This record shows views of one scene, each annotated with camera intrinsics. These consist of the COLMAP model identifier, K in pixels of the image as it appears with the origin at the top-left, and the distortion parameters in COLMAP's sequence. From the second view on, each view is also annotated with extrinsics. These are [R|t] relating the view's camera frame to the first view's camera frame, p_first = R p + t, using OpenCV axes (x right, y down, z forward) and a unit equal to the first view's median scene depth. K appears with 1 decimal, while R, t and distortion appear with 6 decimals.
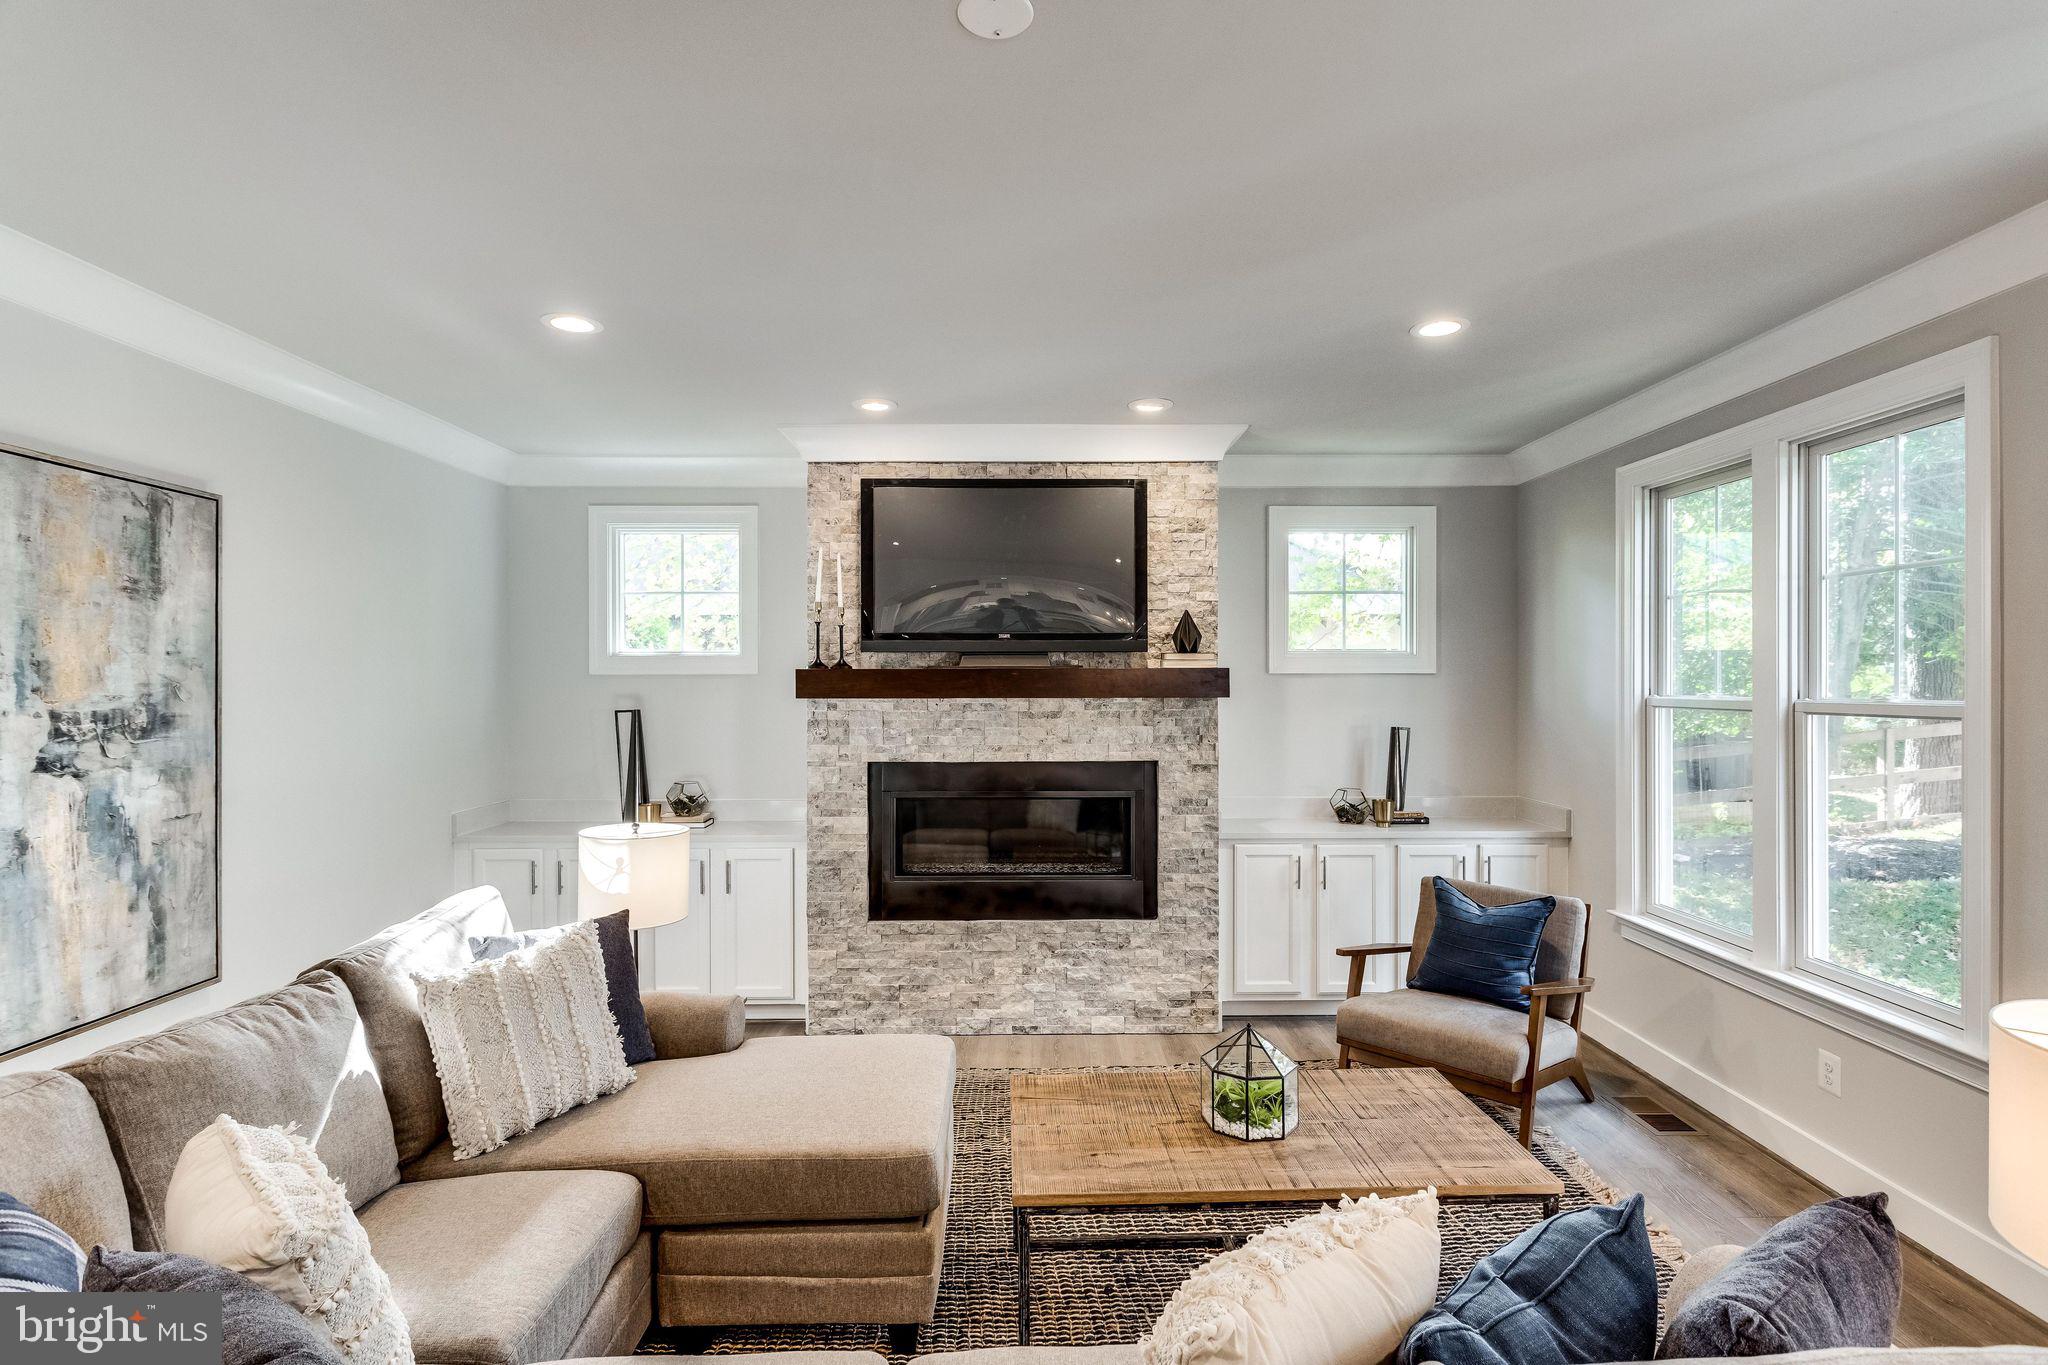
lens RADIAL K [[992.0, 0, 1042.0], [0, 992.0, 687.0], [0, 0, 1]] dist [0.000287, -0.002268]
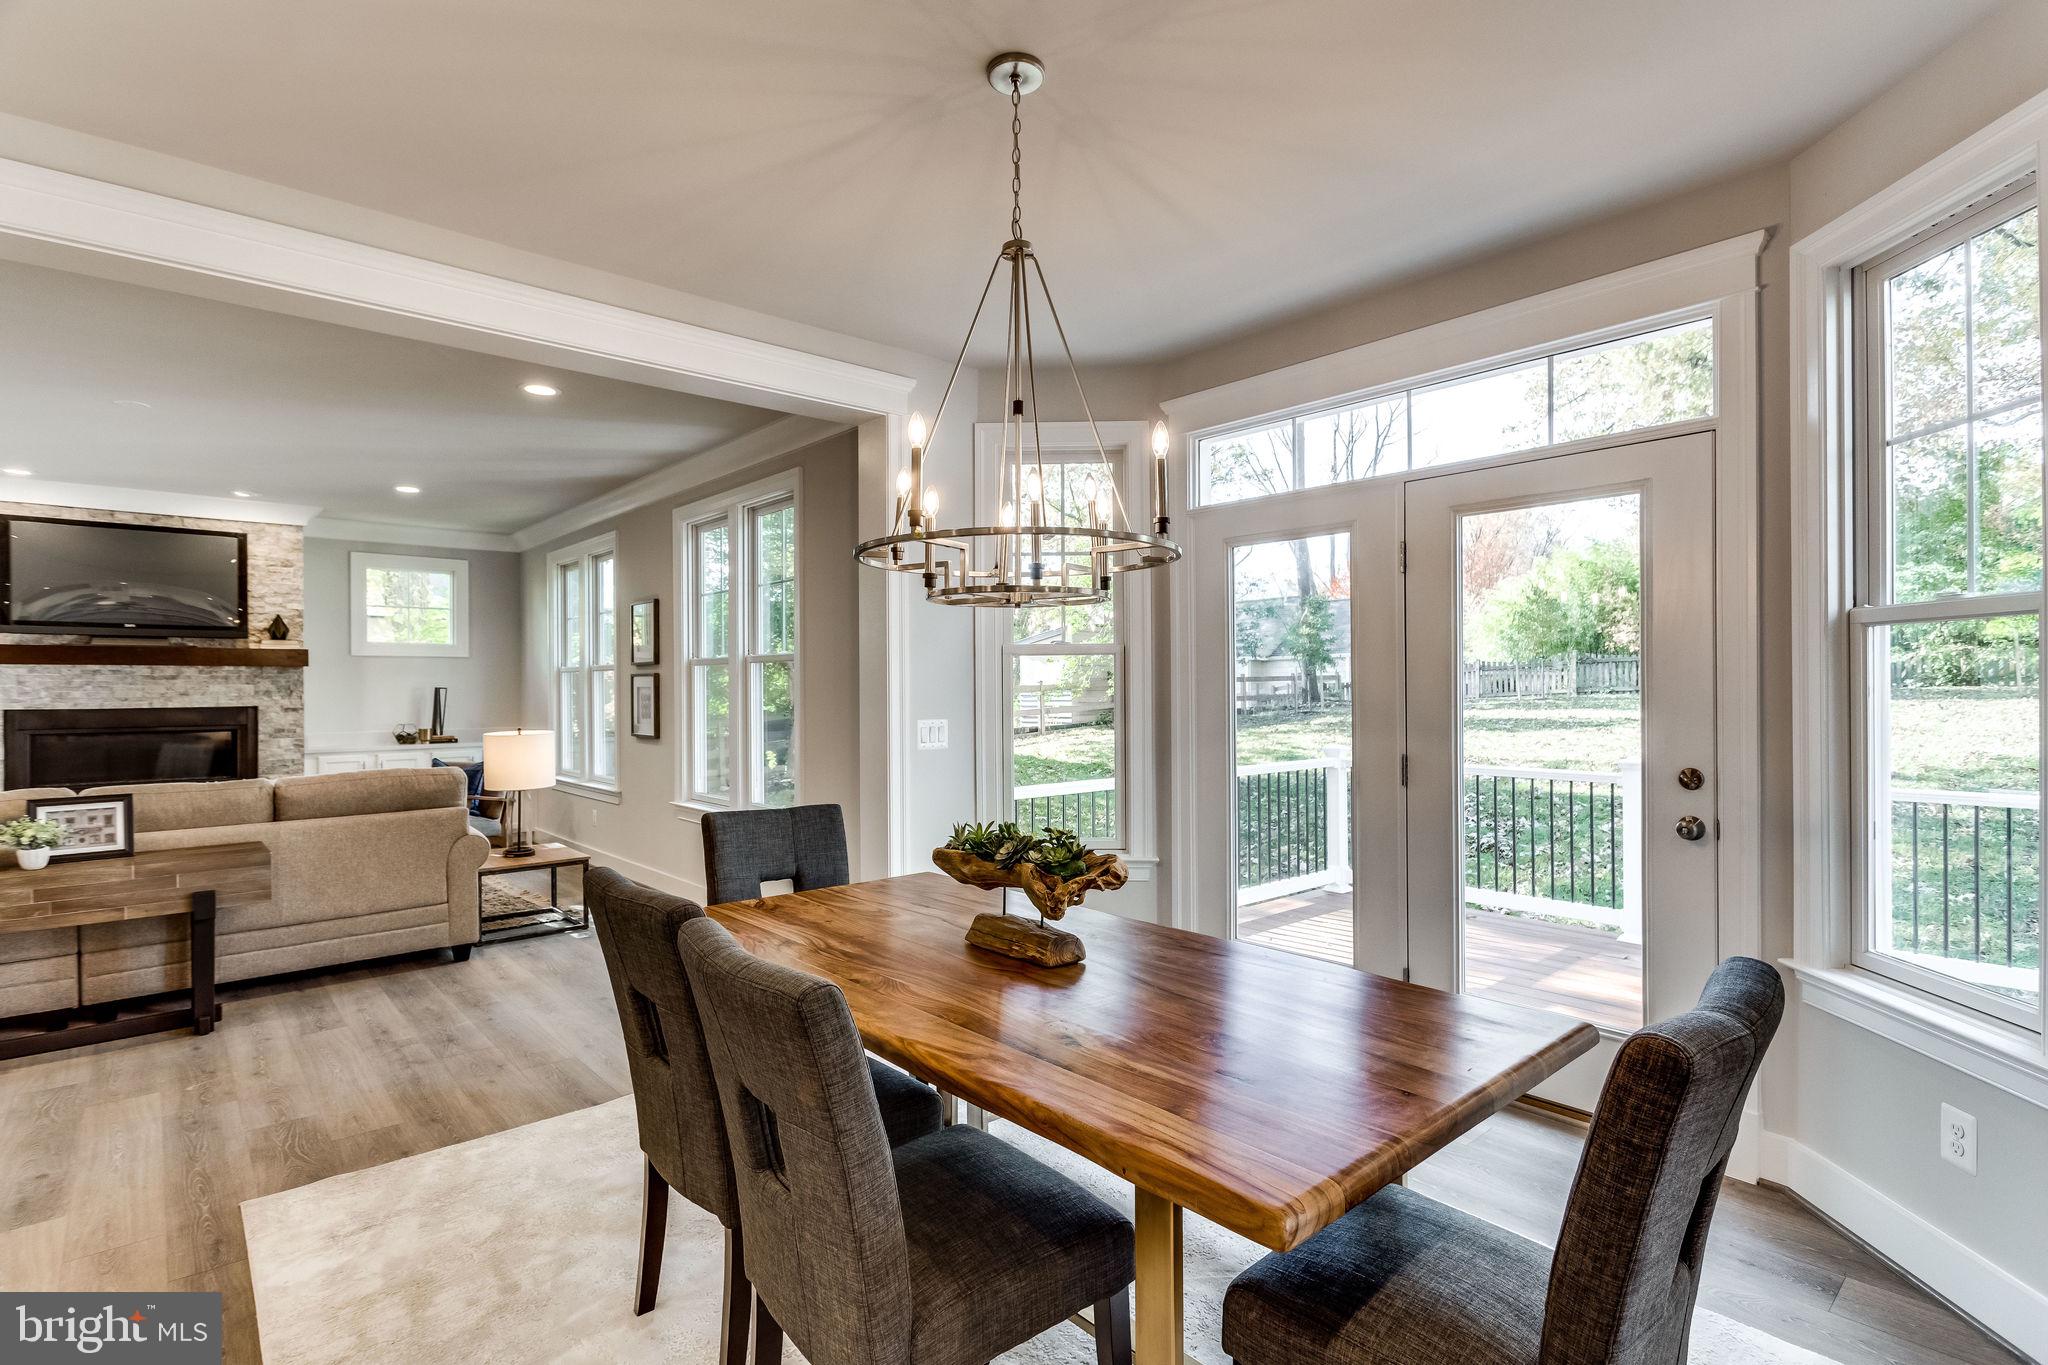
lens RADIAL K [[992.0, 0, 1042.0], [0, 992.0, 687.0], [0, 0, 1]] dist [0.000287, -0.002268]
pose [[0.759856, -0.002353, 0.650087, 0.037261], [0.008280, 0.999947, -0.006059, 0.063777], [-0.650038, 0.009987, 0.759836, -1.071104]]
